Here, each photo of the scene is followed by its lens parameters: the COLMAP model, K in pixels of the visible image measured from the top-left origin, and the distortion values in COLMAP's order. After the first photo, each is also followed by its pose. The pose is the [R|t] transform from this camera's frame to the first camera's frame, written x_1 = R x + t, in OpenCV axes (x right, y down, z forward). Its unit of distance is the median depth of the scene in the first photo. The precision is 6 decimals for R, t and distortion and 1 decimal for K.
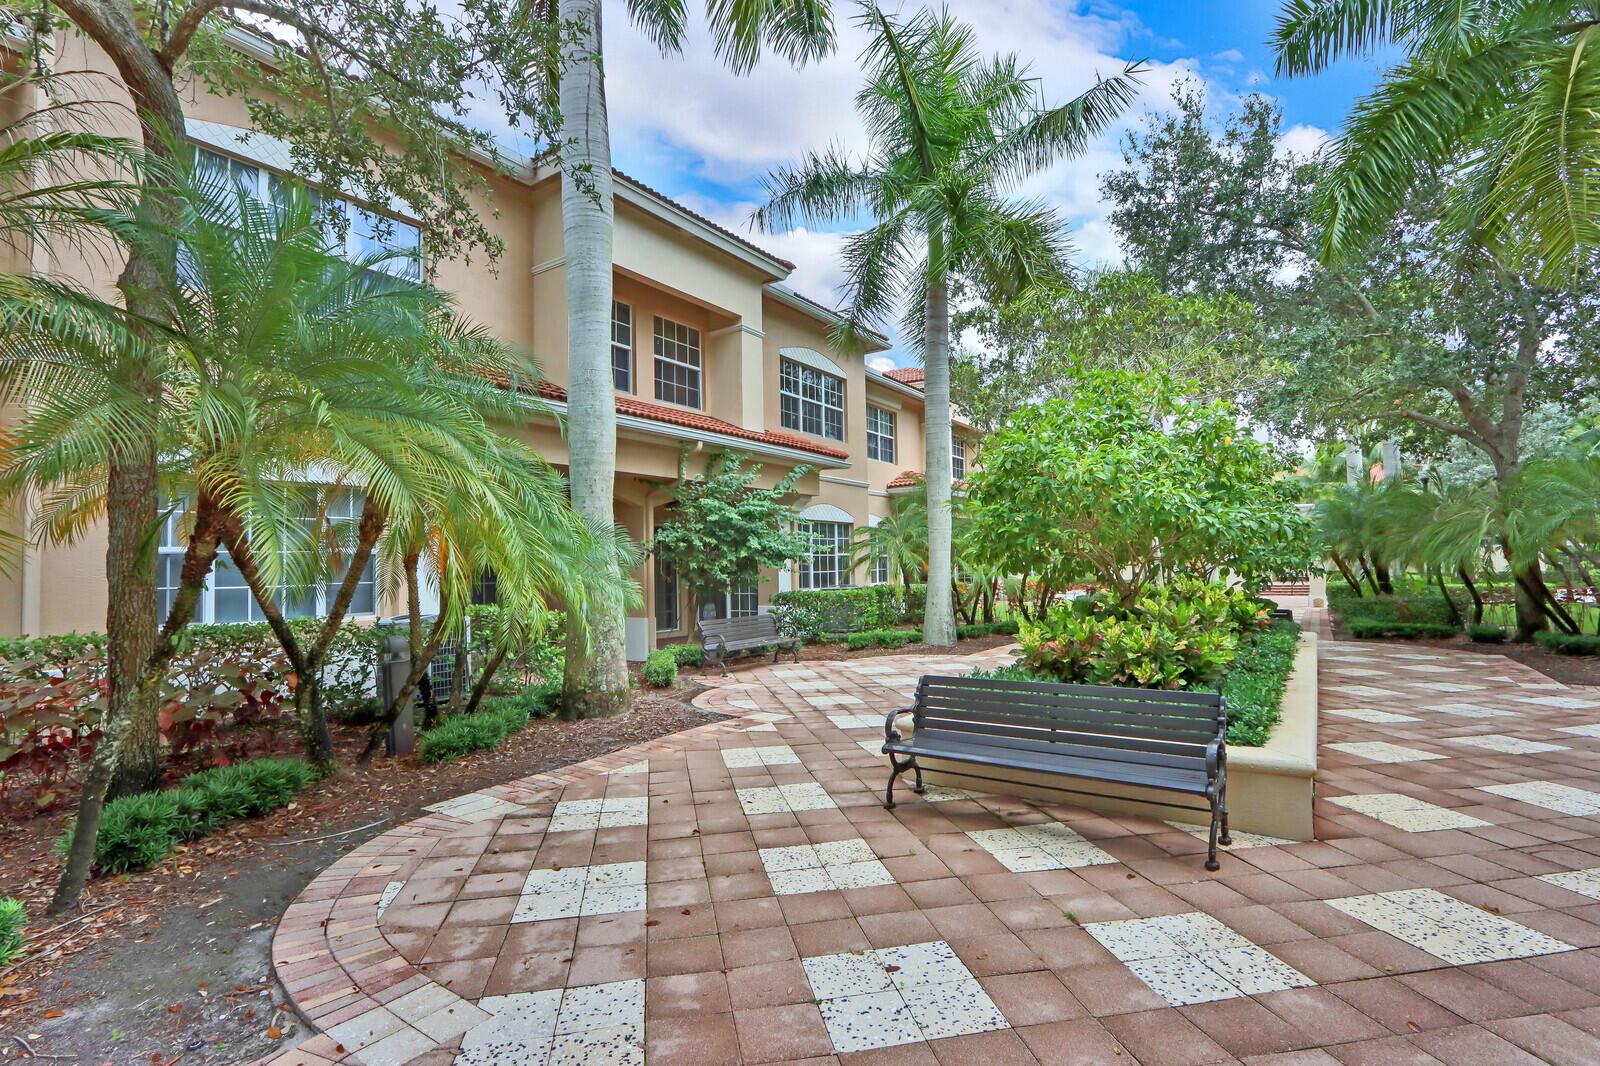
lens RADIAL K [[809.2, 0, 796.3], [0, 809.2, 587.1], [0, 0, 1]] dist [-0.017374, 0.000693]
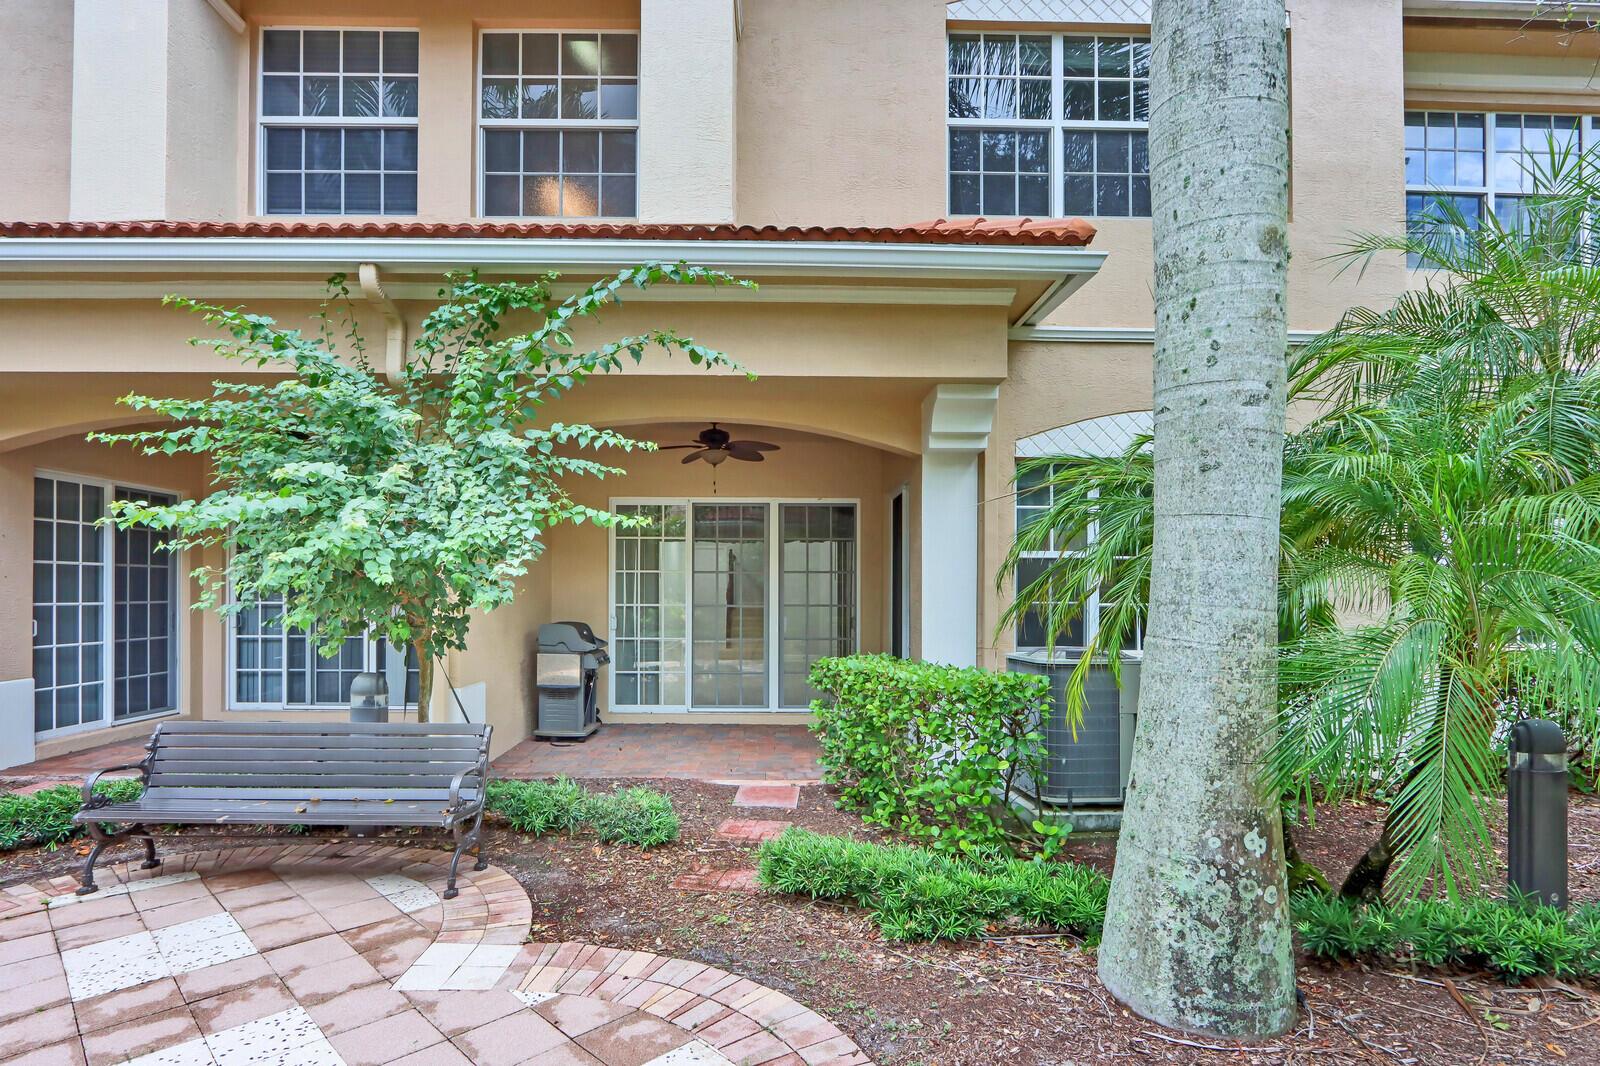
lens RADIAL K [[809.2, 0, 796.3], [0, 809.2, 587.1], [0, 0, 1]] dist [-0.017374, 0.000693]
pose [[0.582643, -0.019591, -0.812492, 0.301703], [-0.013797, 0.999327, -0.033990, -0.022287], [0.812611, 0.031015, 0.581980, 0.958401]]
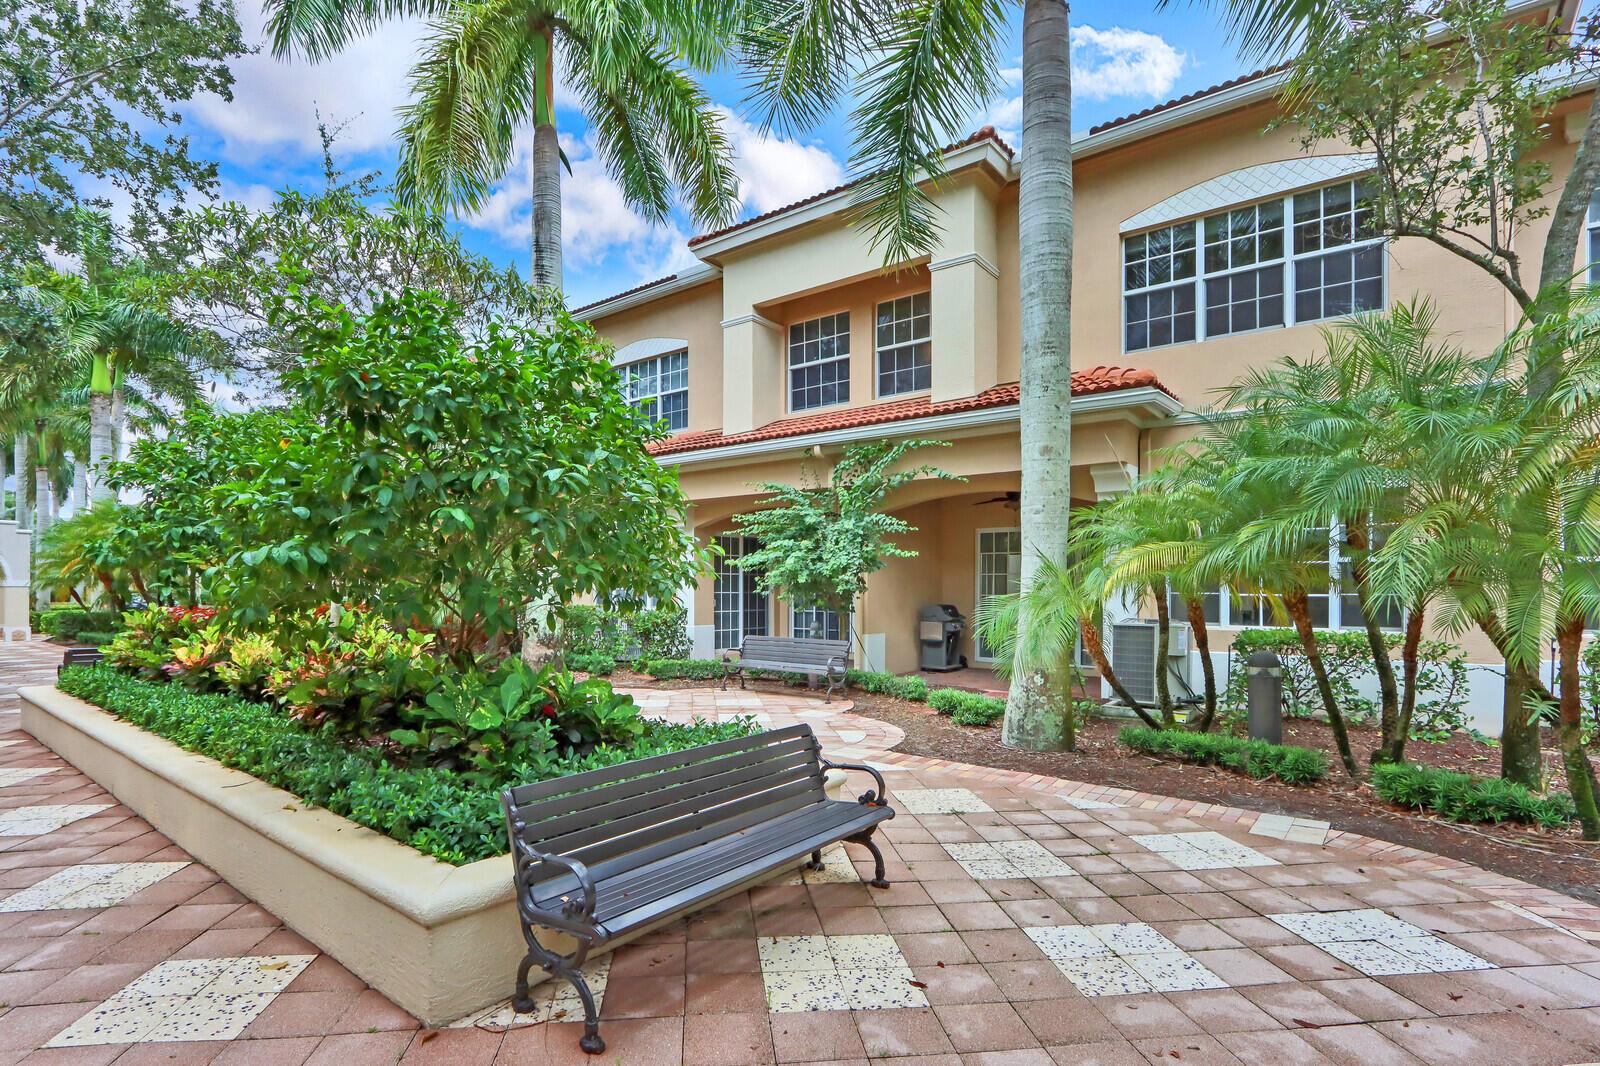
lens RADIAL K [[809.2, 0, 796.3], [0, 809.2, 587.1], [0, 0, 1]] dist [-0.017374, 0.000693]
pose [[-0.056730, -0.019136, -0.998206, 0.752076], [-0.031673, 0.999348, -0.017358, -0.013204], [0.997887, 0.030631, -0.057299, 1.041495]]
